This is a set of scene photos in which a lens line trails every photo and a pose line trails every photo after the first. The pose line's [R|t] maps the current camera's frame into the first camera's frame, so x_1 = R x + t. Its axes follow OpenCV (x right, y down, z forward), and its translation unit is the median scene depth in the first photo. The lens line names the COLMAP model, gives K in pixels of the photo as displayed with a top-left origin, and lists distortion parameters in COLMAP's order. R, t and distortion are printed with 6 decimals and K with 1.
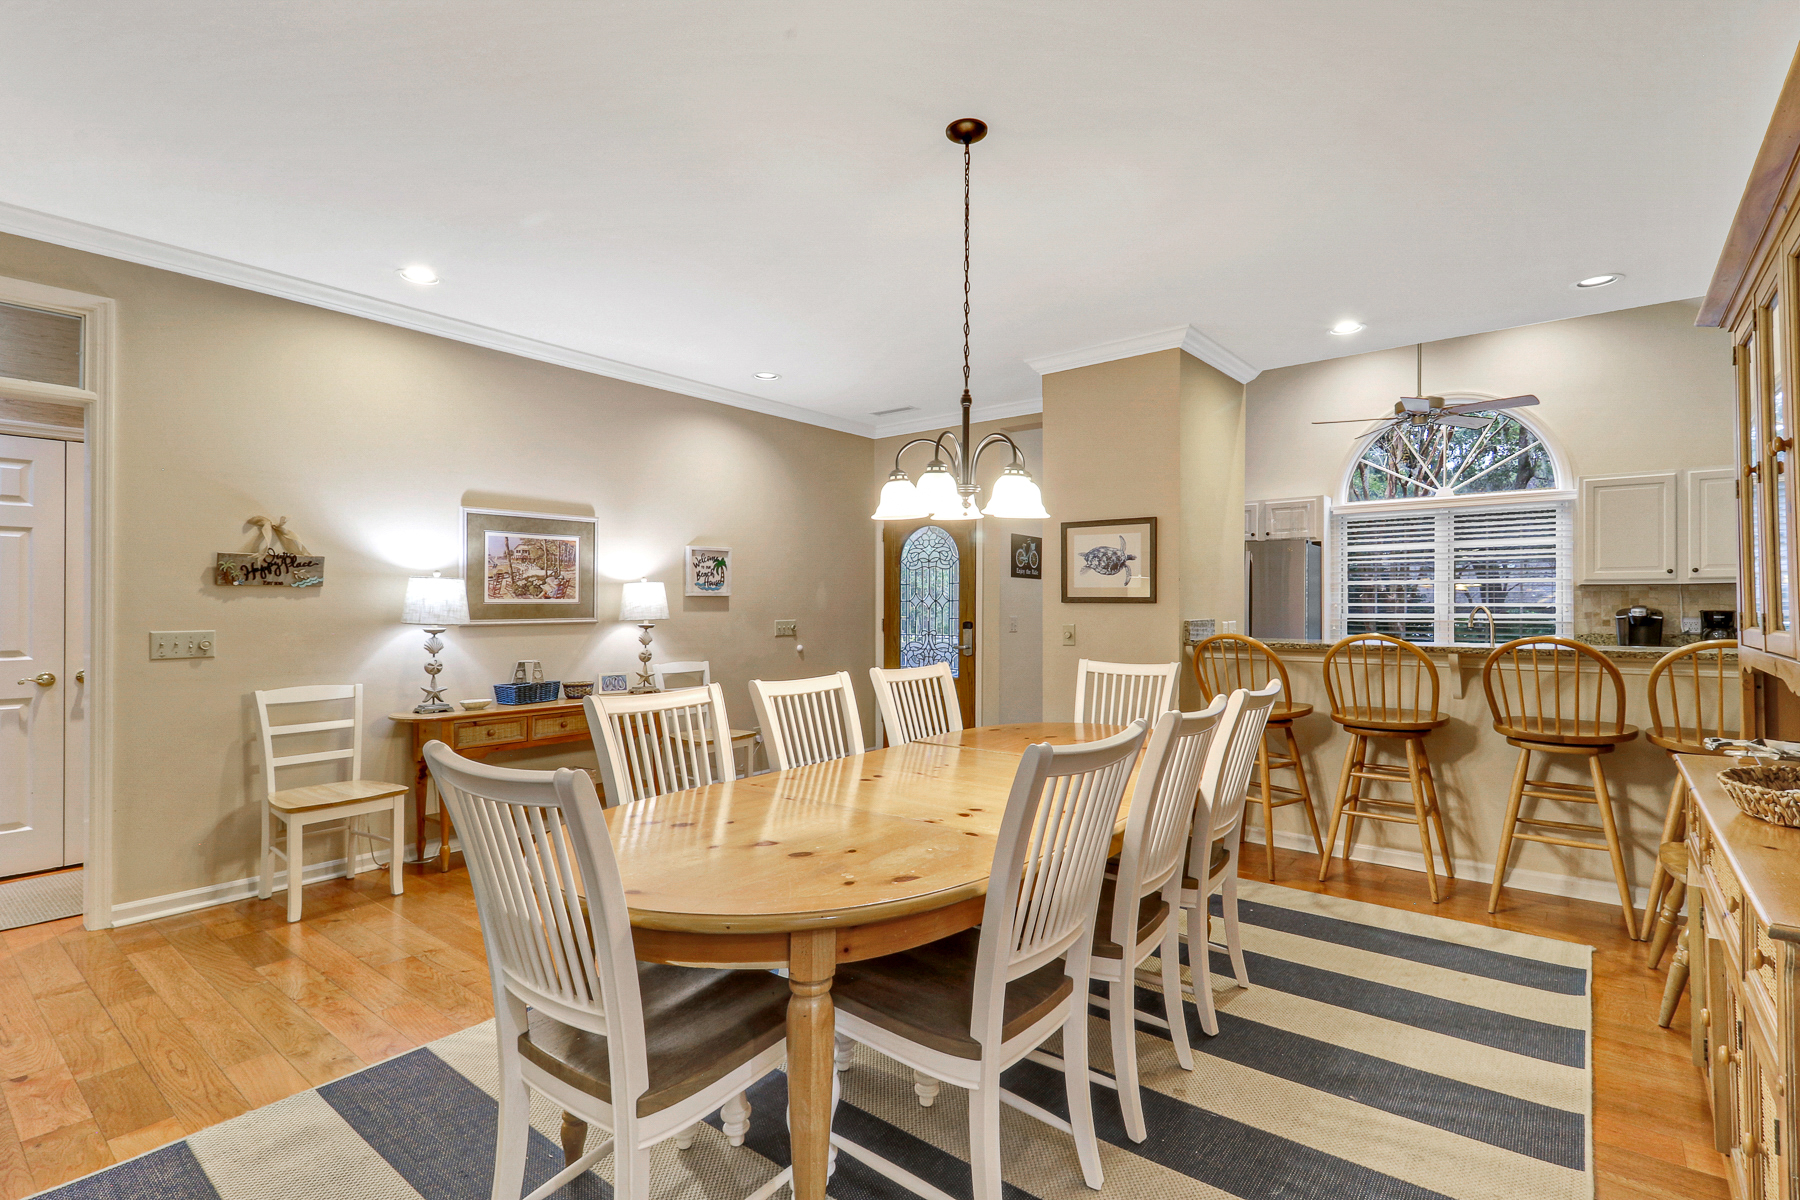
lens RADIAL K [[833.7, 0, 911.1], [0, 833.7, 595.3], [0, 0, 1]] dist [0.020185, -0.000622]
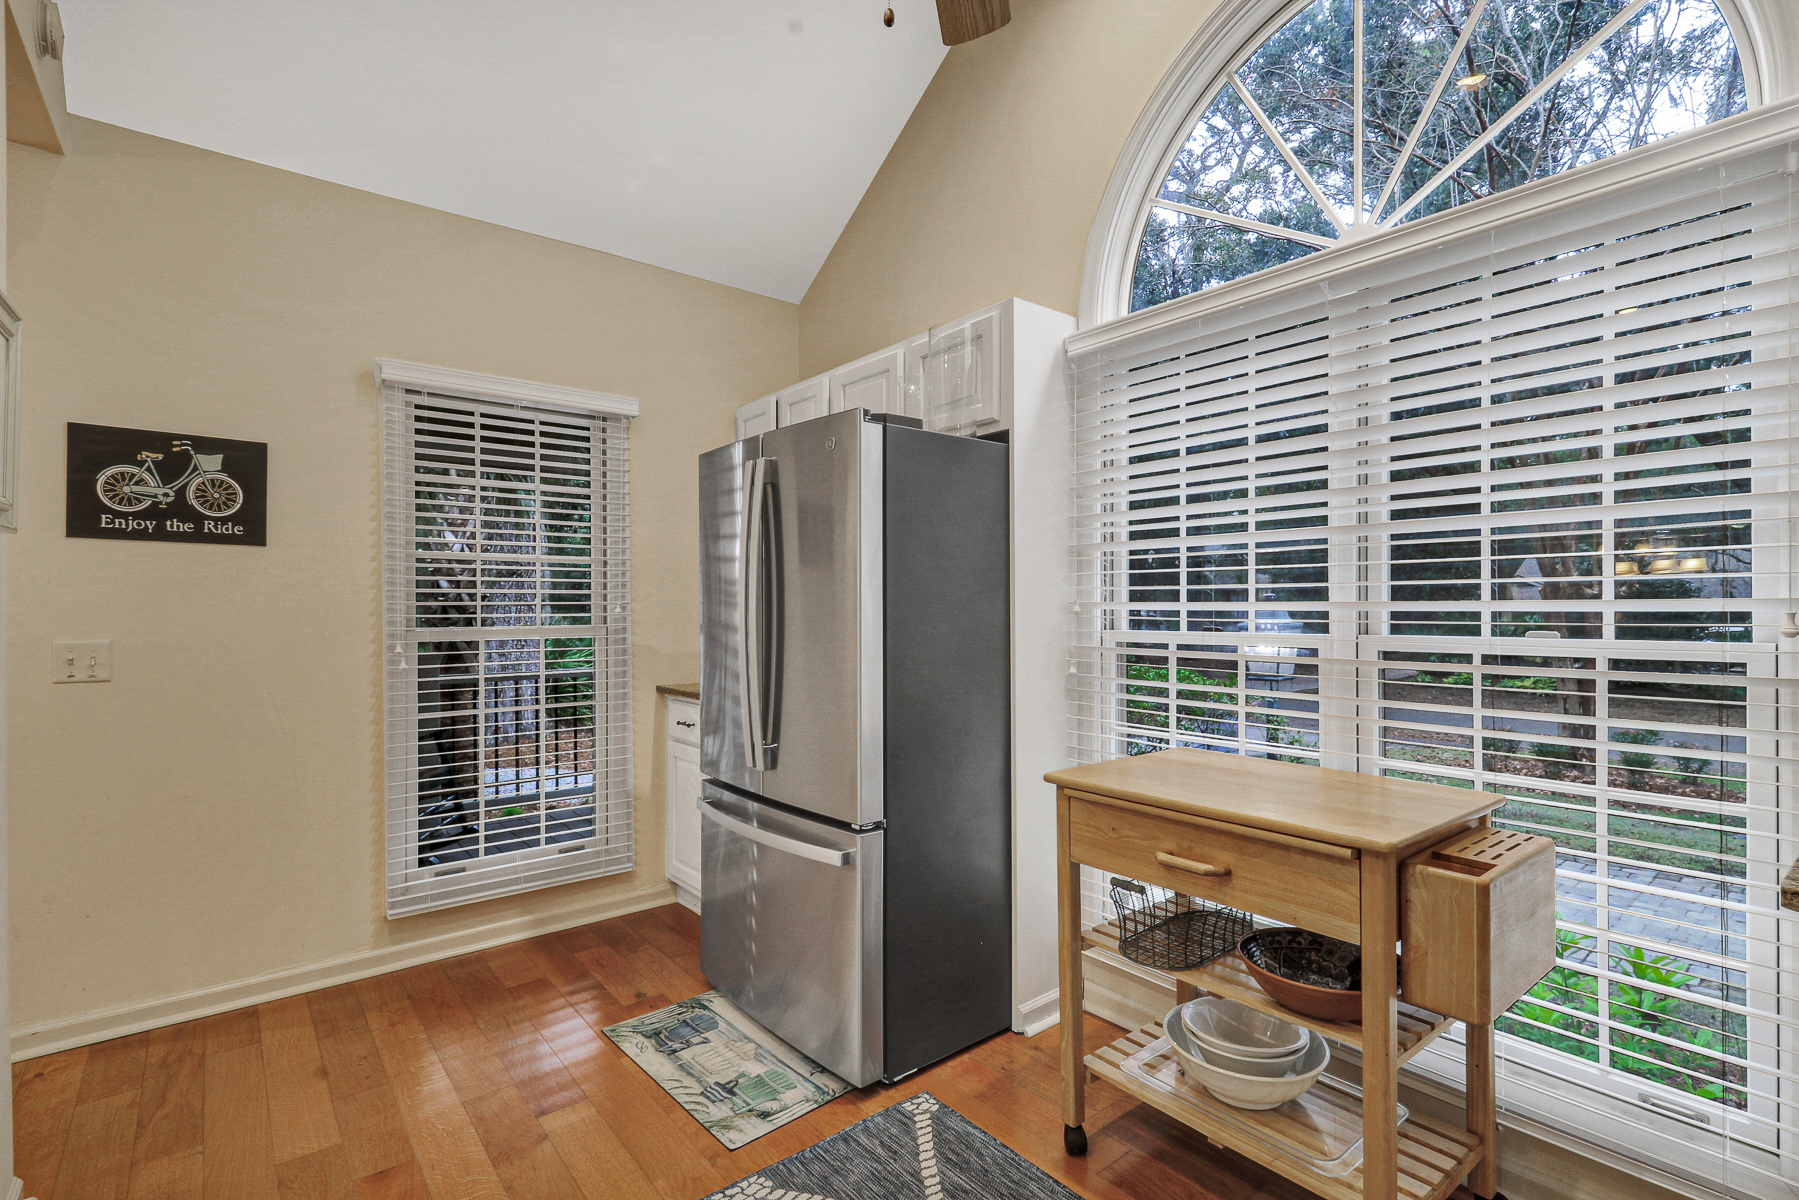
lens RADIAL K [[859.8, 0, 911.0], [0, 859.8, 592.9], [0, 0, 1]] dist [0.027402, 0.000088]
pose [[0.975717, -0.007416, -0.218908, 0.567798], [0.006856, 0.999971, -0.003319, 0.006970], [0.218926, 0.001737, 0.975740, 0.682687]]
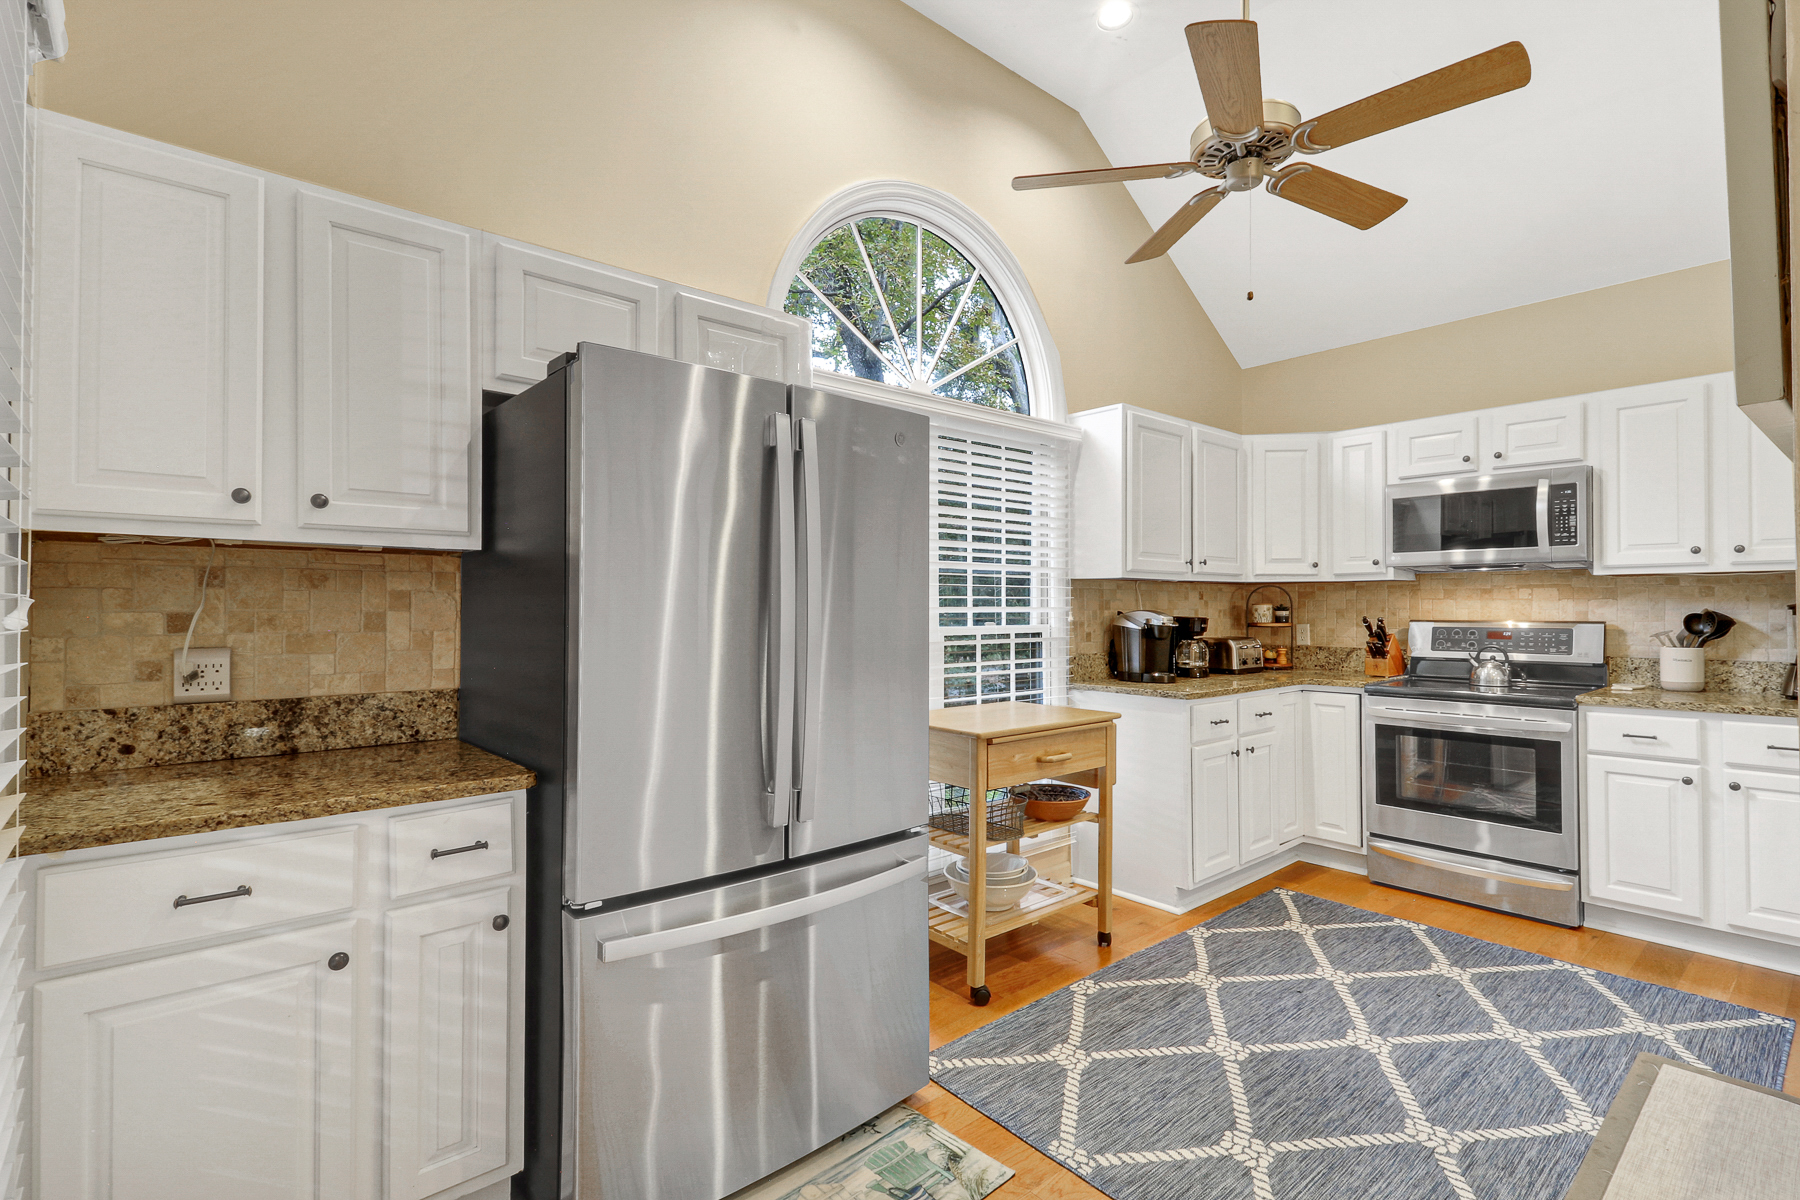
lens RADIAL K [[833.7, 0, 911.1], [0, 833.7, 595.3], [0, 0, 1]] dist [0.020185, -0.000622]
pose [[0.178153, 0.016450, 0.983865, 0.146359], [-0.011081, 0.999830, -0.014711, 0.010641], [-0.983940, -0.008282, 0.178306, 0.954637]]
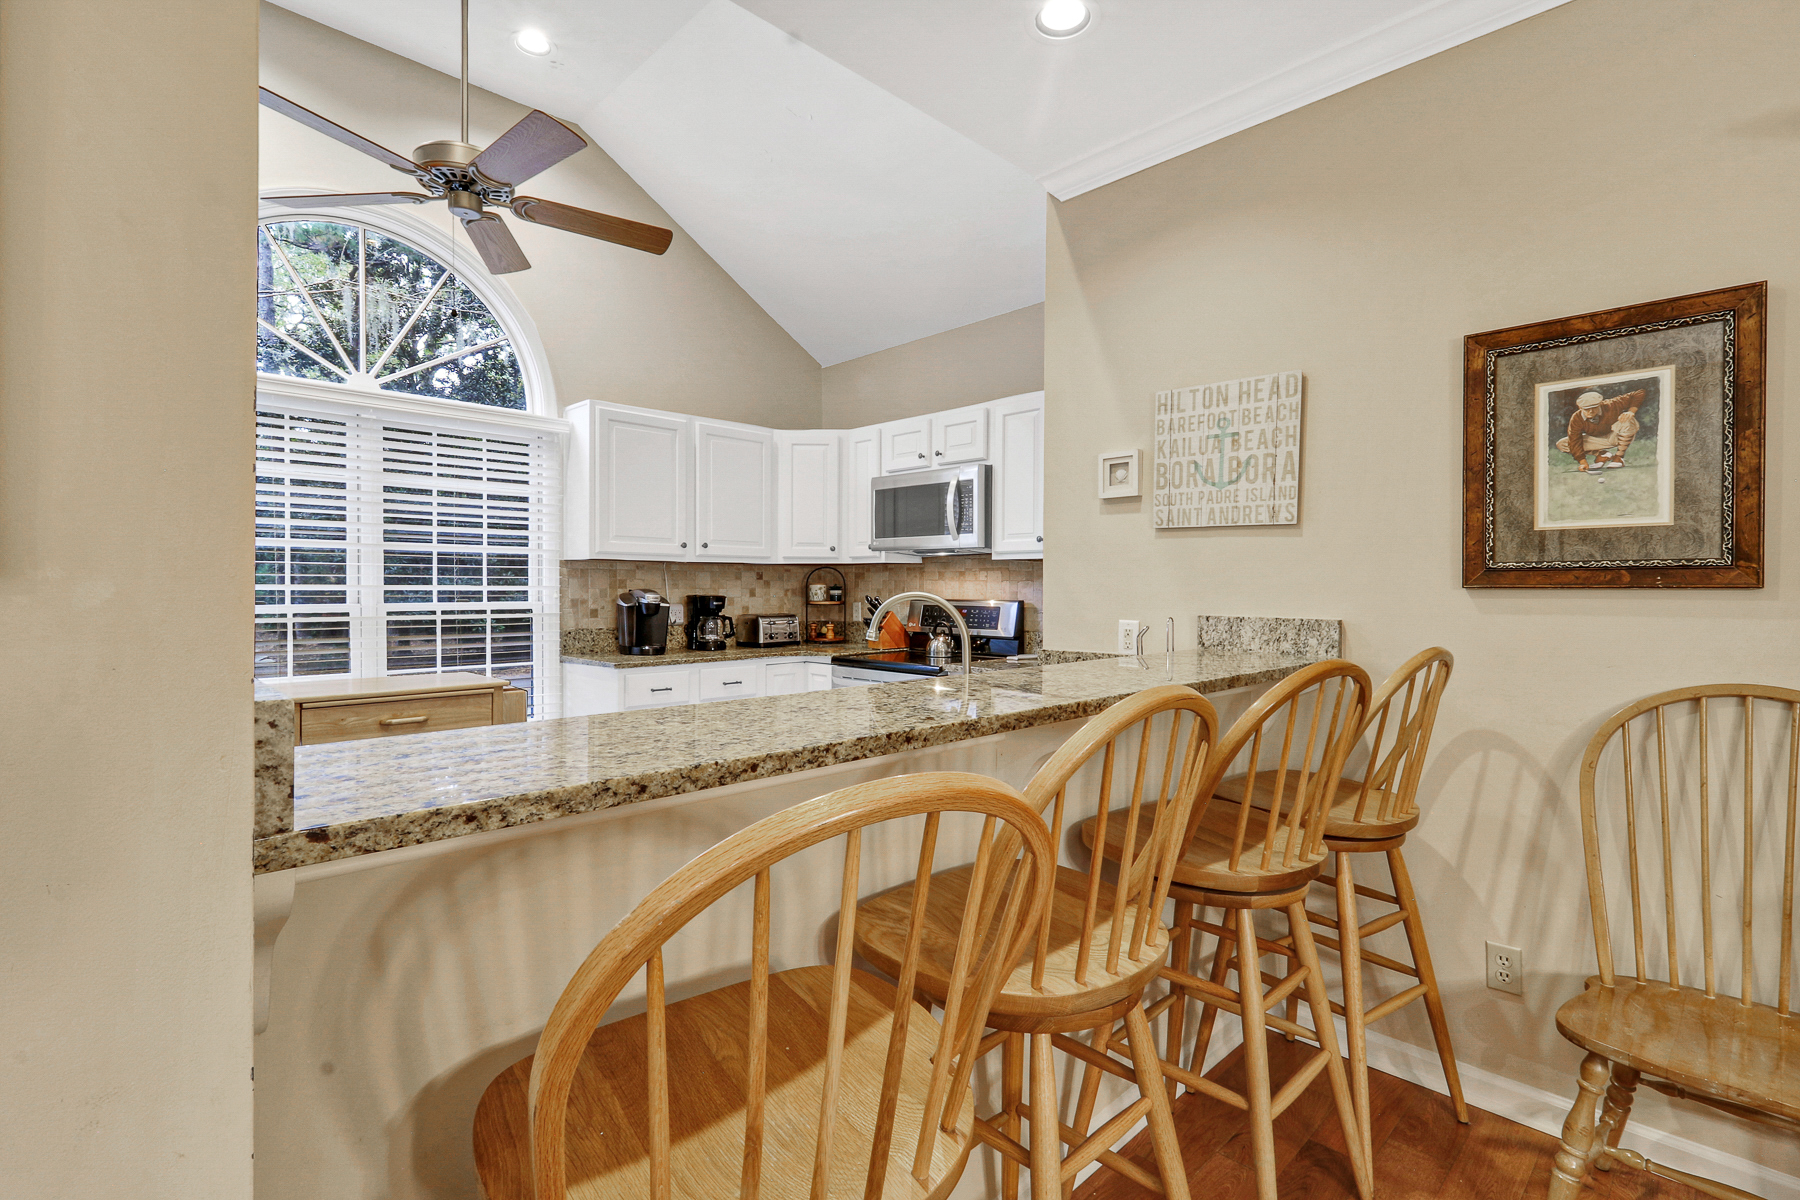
lens RADIAL K [[833.7, 0, 911.1], [0, 833.7, 595.3], [0, 0, 1]] dist [0.020185, -0.000622]
pose [[0.120759, -0.007385, 0.992654, 0.138867], [-0.015282, 0.999840, 0.009297, 0.006197], [-0.992564, -0.016292, 0.120627, 0.604636]]
